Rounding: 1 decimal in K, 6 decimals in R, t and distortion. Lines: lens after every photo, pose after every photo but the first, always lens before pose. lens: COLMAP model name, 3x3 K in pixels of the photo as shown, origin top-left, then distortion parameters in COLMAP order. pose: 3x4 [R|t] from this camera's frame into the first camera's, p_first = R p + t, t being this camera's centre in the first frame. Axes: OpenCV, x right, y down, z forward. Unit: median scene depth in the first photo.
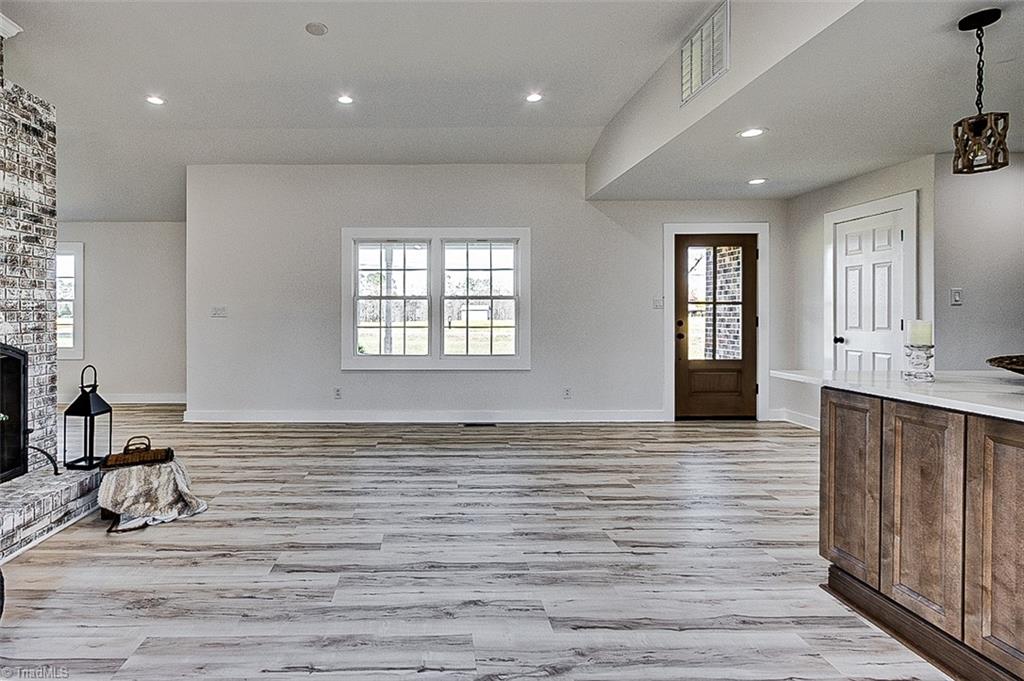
lens RADIAL K [[513.4, 0, 429.1], [0, 513.4, 316.6], [0, 0, 1]] dist [-0.003881, 0.002138]
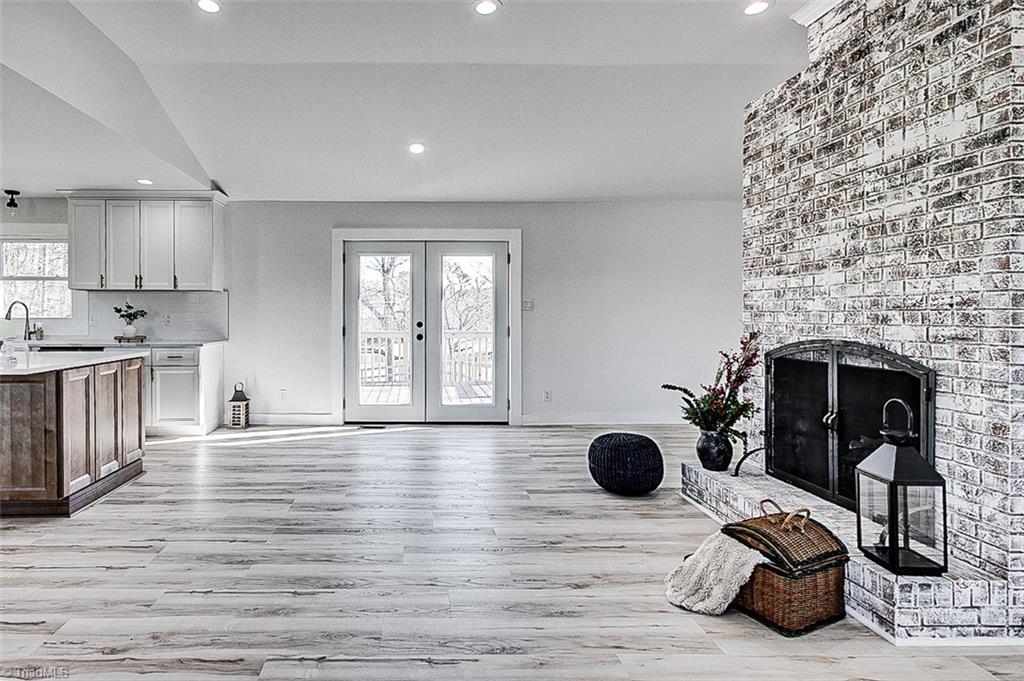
lens RADIAL K [[516.4, 0, 422.0], [0, 516.4, 315.5], [0, 0, 1]] dist [-0.000321, 0.000469]
pose [[-0.999963, -0.001783, -0.008370, -0.099221], [-0.001850, 0.999967, 0.007965, -0.008252], [0.008356, 0.007980, -0.999933, 1.655787]]
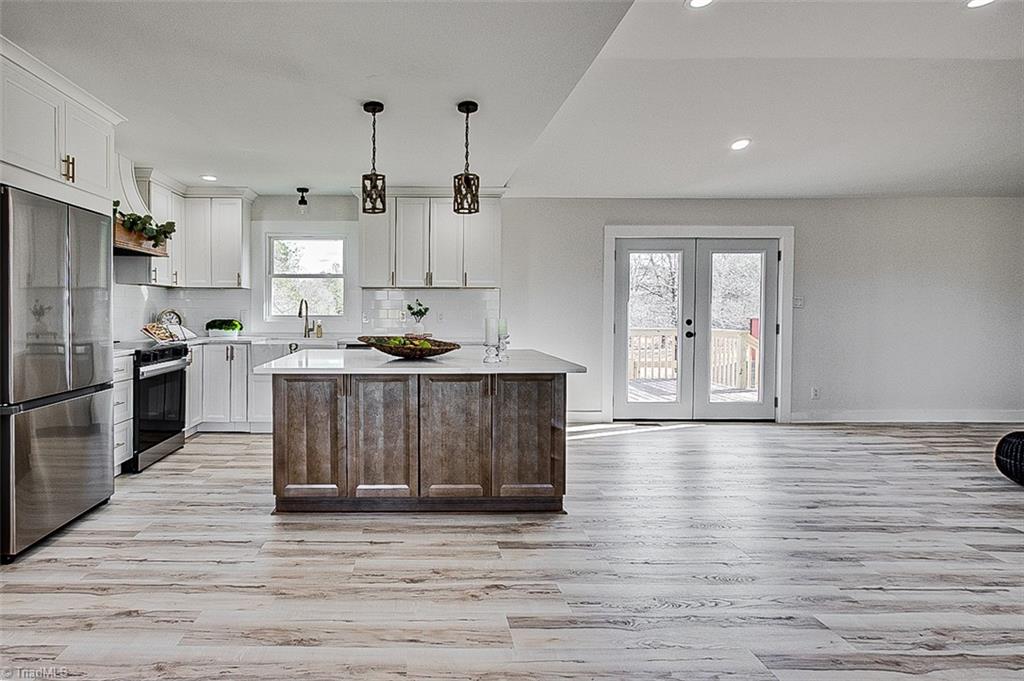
lens RADIAL K [[517.1, 0, 419.8], [0, 517.1, 320.3], [0, 0, 1]] dist [-0.002345, 0.001368]
pose [[-0.999992, -0.001866, 0.003555, 0.808257], [-0.001776, 0.999685, 0.025018, -0.011695], [-0.003600, 0.025012, -0.999681, 1.657305]]
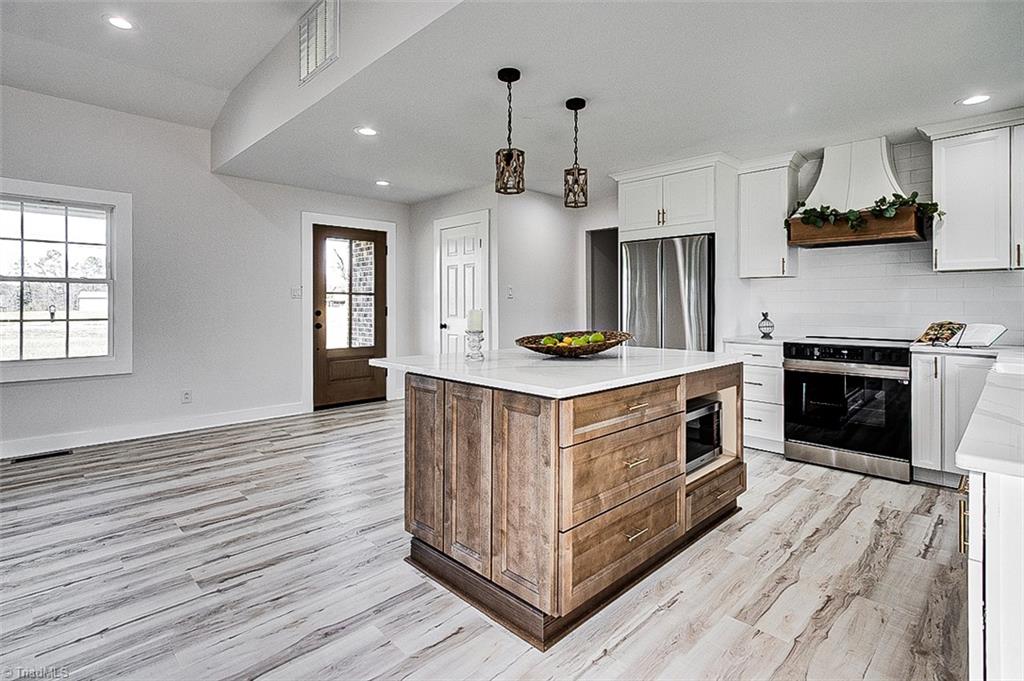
lens RADIAL K [[500.5, 0, 508.7], [0, 500.5, 301.8], [0, 0, 1]] dist [-0.001671, 0.000894]
pose [[0.717030, 0.007175, 0.697005, 0.134509], [-0.000881, 0.999956, -0.009388, -0.000372], [-0.697041, 0.006118, 0.717005, 0.071419]]
